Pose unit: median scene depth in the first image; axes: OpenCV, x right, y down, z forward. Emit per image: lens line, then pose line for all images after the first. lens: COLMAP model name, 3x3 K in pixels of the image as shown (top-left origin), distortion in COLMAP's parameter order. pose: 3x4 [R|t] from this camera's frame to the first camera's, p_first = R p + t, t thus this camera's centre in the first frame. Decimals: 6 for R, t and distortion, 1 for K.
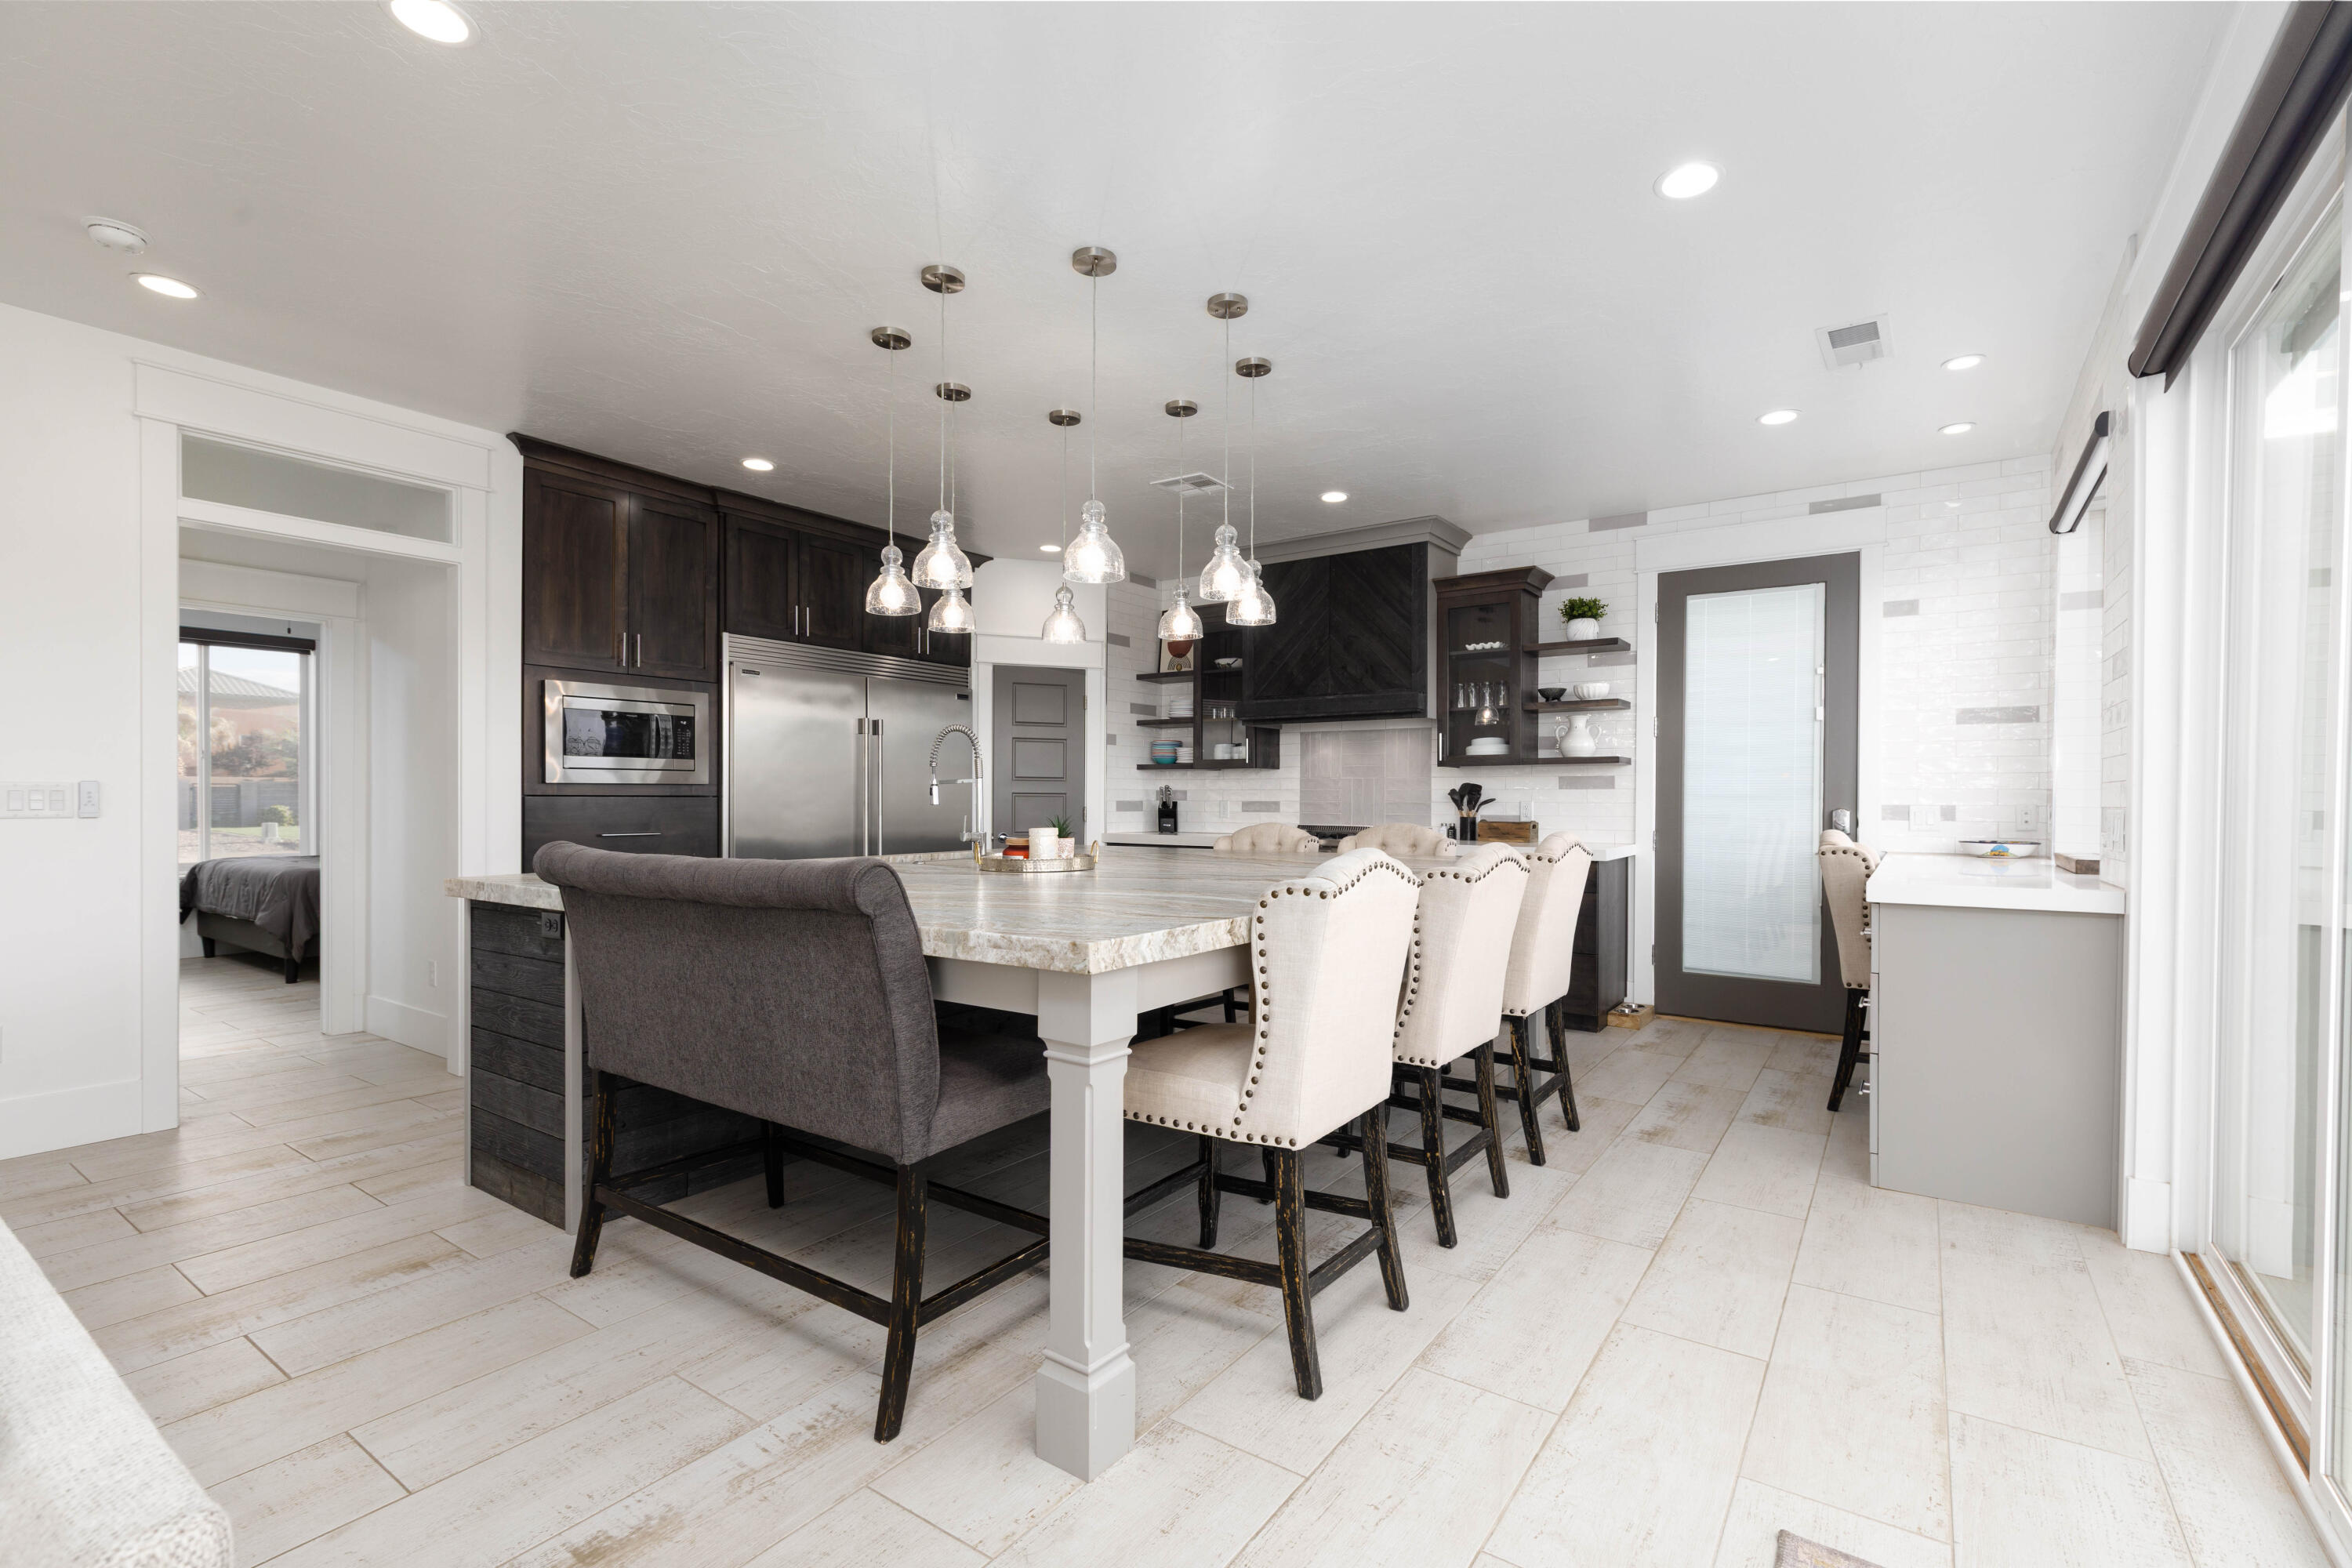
lens RADIAL K [[1053.4, 0, 1198.3], [0, 1053.4, 806.3], [0, 0, 1]] dist [0.013190, -0.000355]
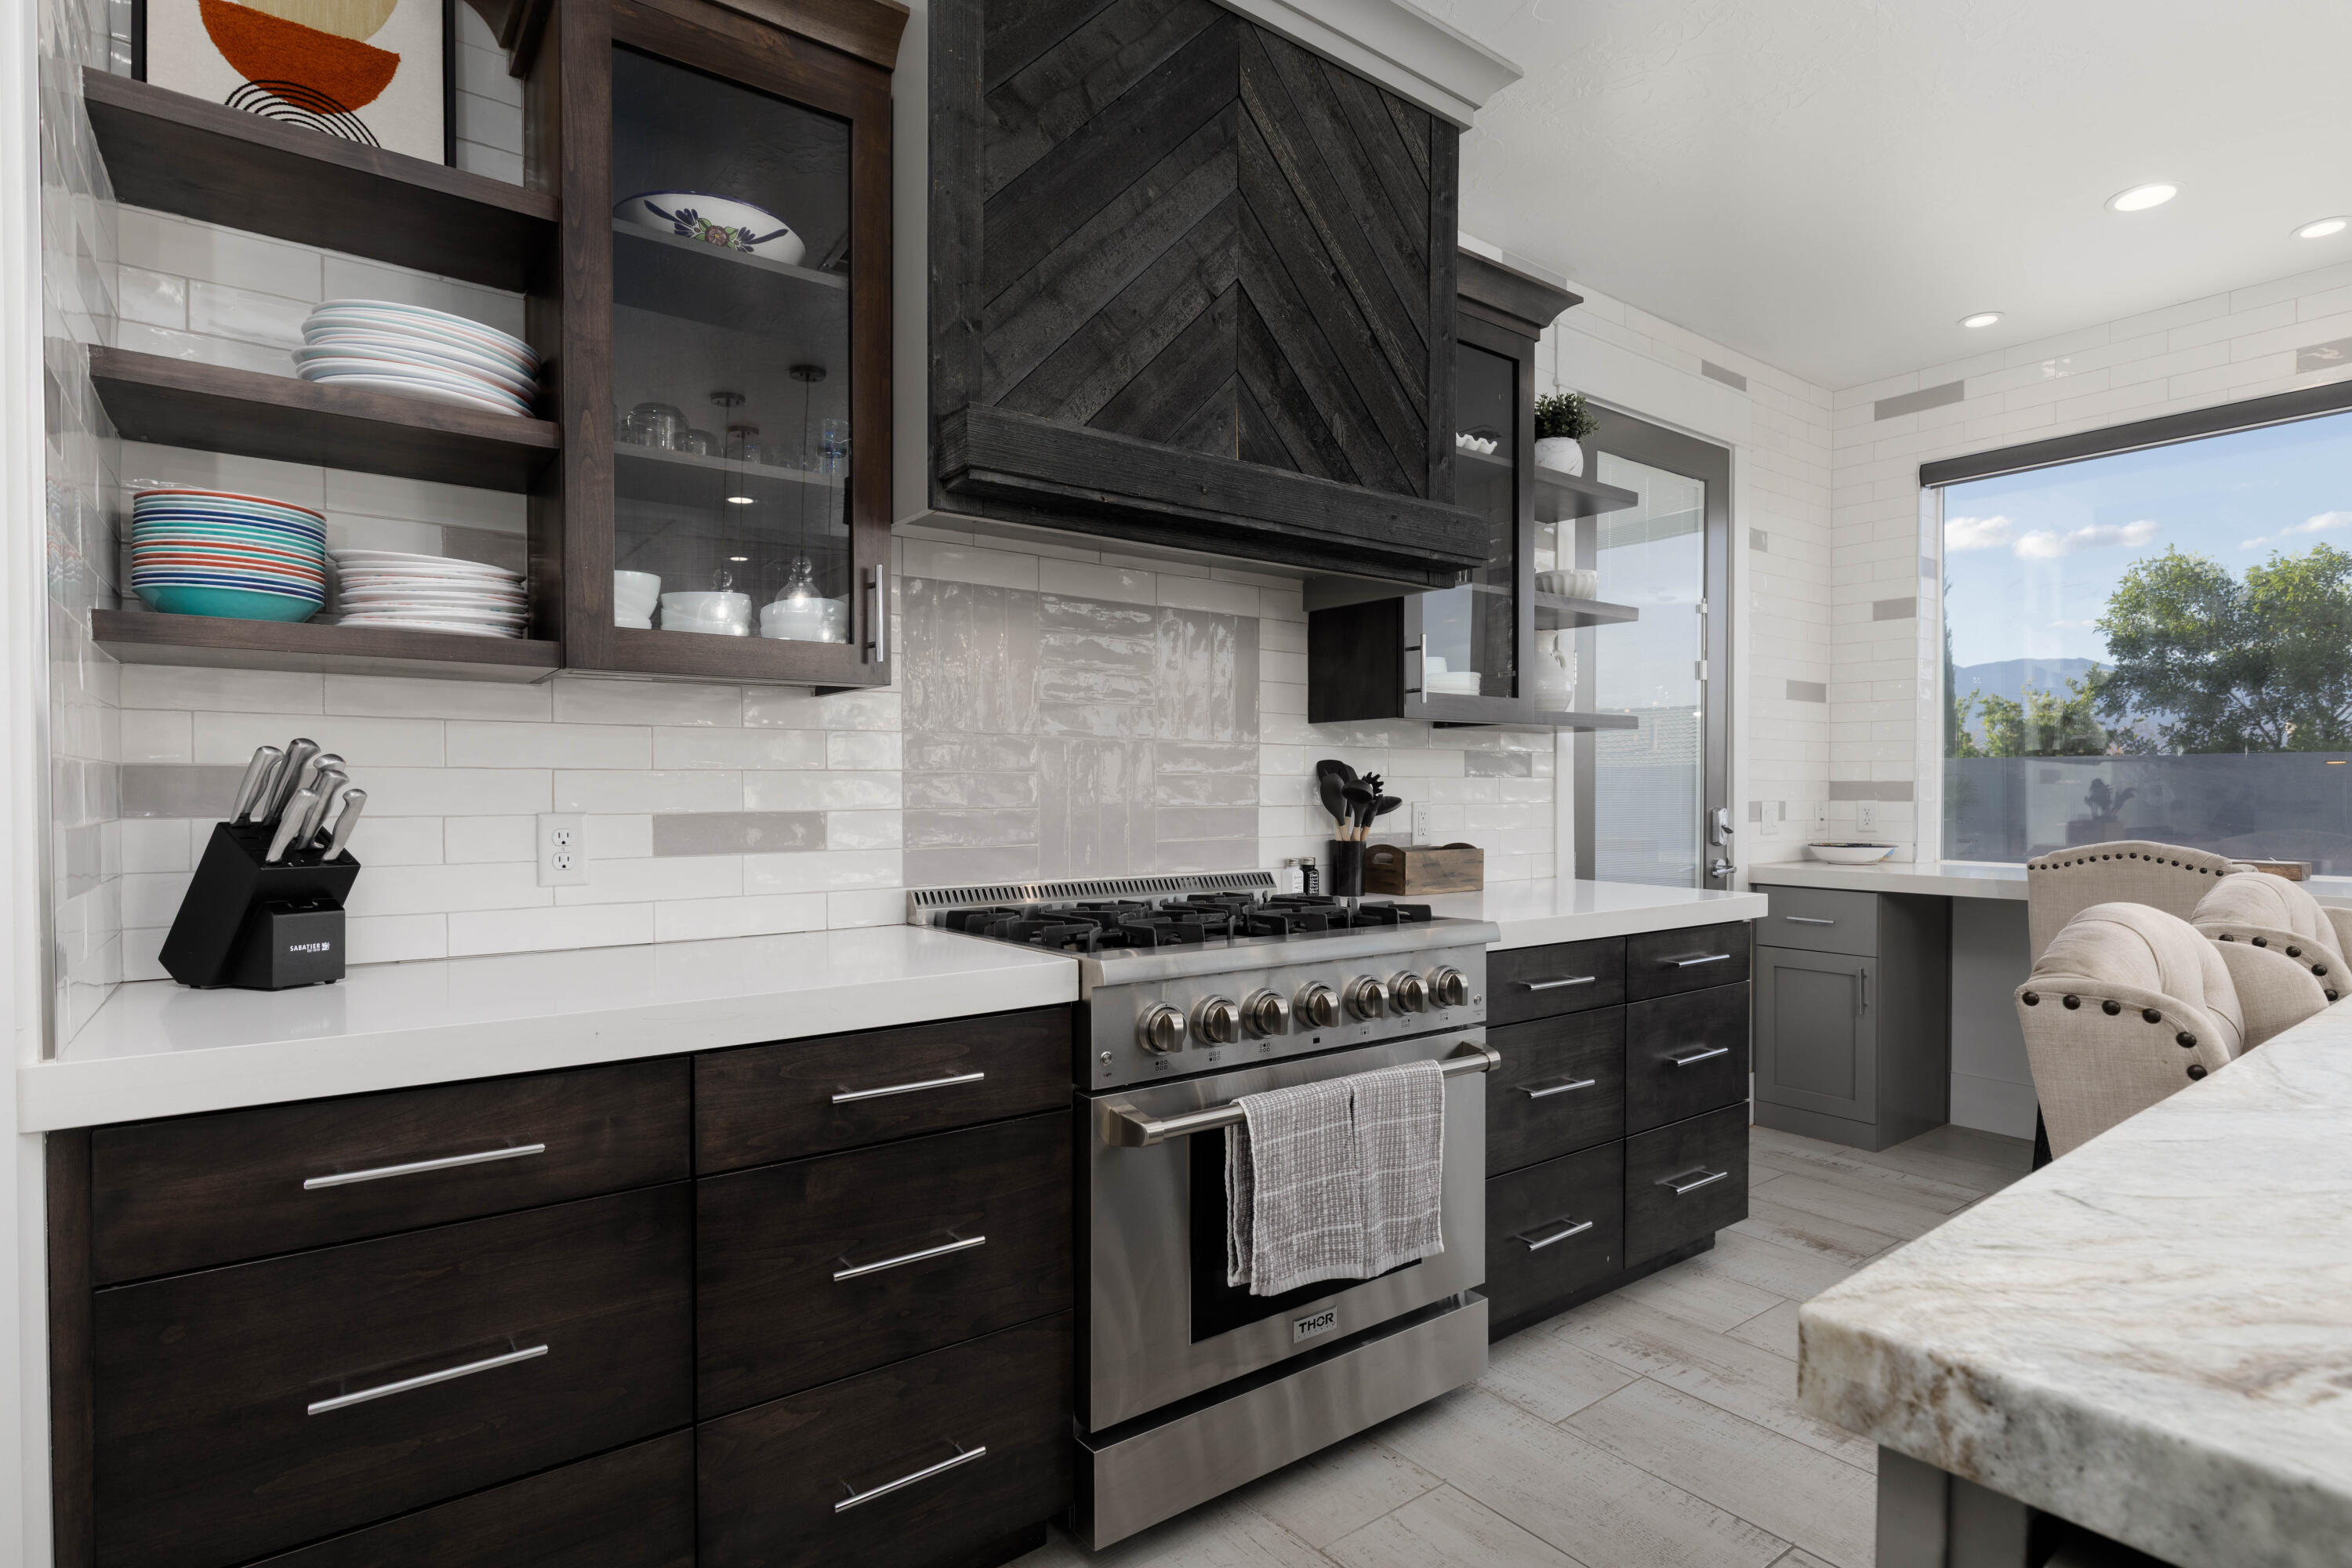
lens RADIAL K [[1214.1, 0, 1220.2], [0, 1214.1, 809.0], [0, 0, 1]] dist [0.004909, 0.000416]
pose [[0.294491, -0.017735, 0.955490, -0.234875], [0.010199, 0.999829, 0.015415, -0.010839], [-0.955600, 0.005206, 0.294622, 0.946583]]
